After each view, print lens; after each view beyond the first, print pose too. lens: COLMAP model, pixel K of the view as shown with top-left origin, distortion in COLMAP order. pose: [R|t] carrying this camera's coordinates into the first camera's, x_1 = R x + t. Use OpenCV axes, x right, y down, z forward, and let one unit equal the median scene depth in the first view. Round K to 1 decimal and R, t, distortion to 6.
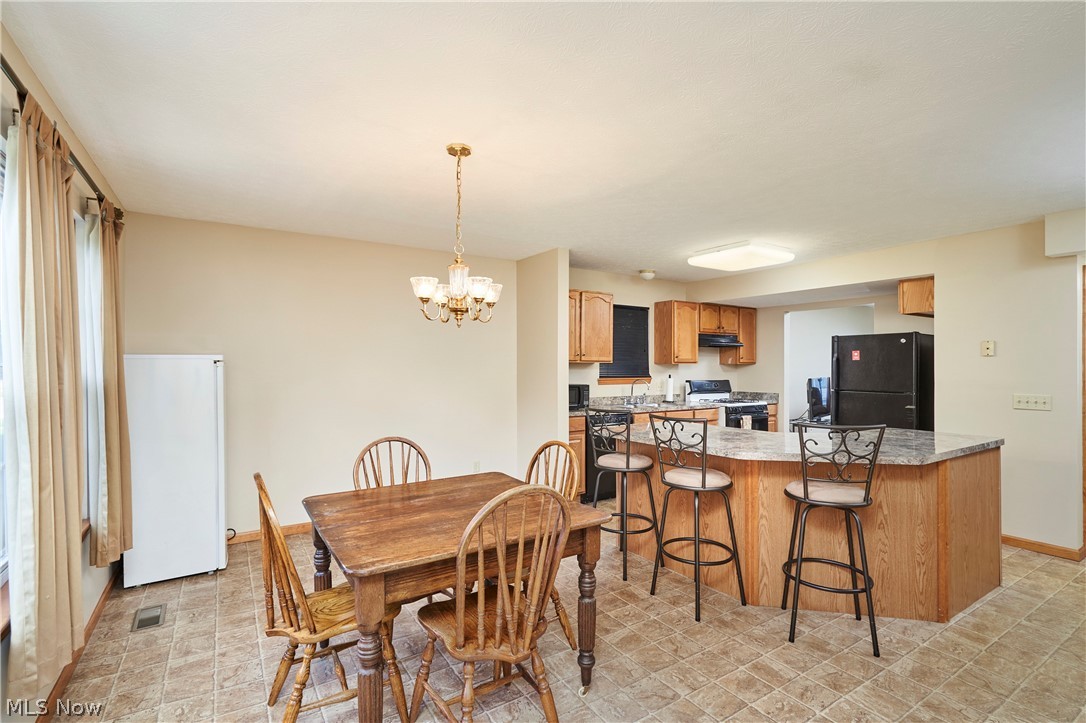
lens RADIAL K [[512.1, 0, 545.8], [0, 512.1, 362.5], [0, 0, 1]] dist [0.009761, -0.000335]
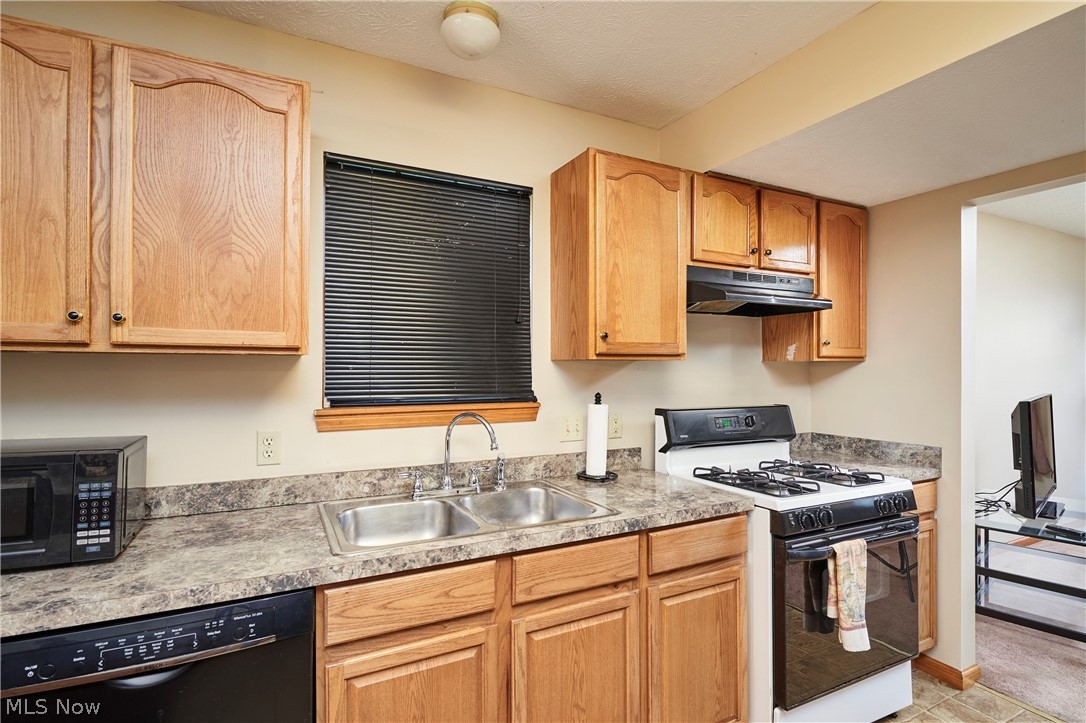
lens RADIAL K [[525.2, 0, 543.9], [0, 525.2, 365.1], [0, 0, 1]] dist [-0.000198, -0.000780]
pose [[0.994567, -0.001603, -0.104085, 0.242541], [0.001762, 0.999997, 0.001433, 0.005307], [0.104082, -0.001609, 0.994567, 0.663299]]
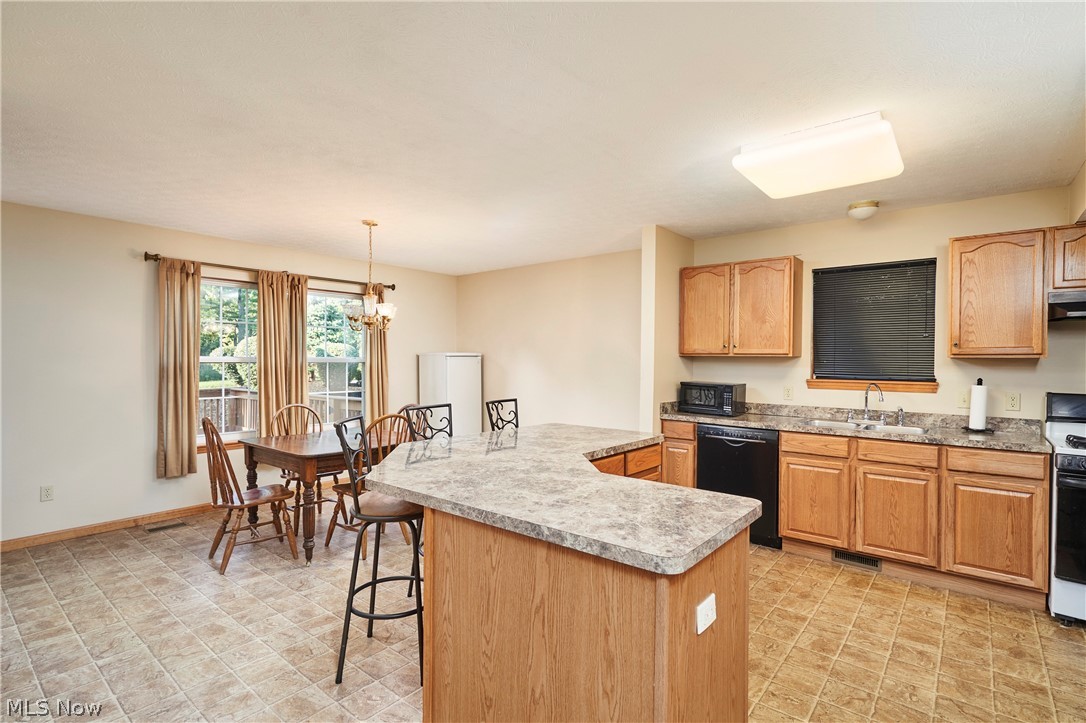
lens RADIAL K [[512.1, 0, 544.9], [0, 512.1, 365.4], [0, 0, 1]] dist [0.009761, -0.000335]
pose [[0.295700, 0.009406, -0.955234, 0.609624], [-0.001614, 0.999955, 0.009347, 0.006147], [0.955279, -0.001222, 0.295702, 0.423103]]
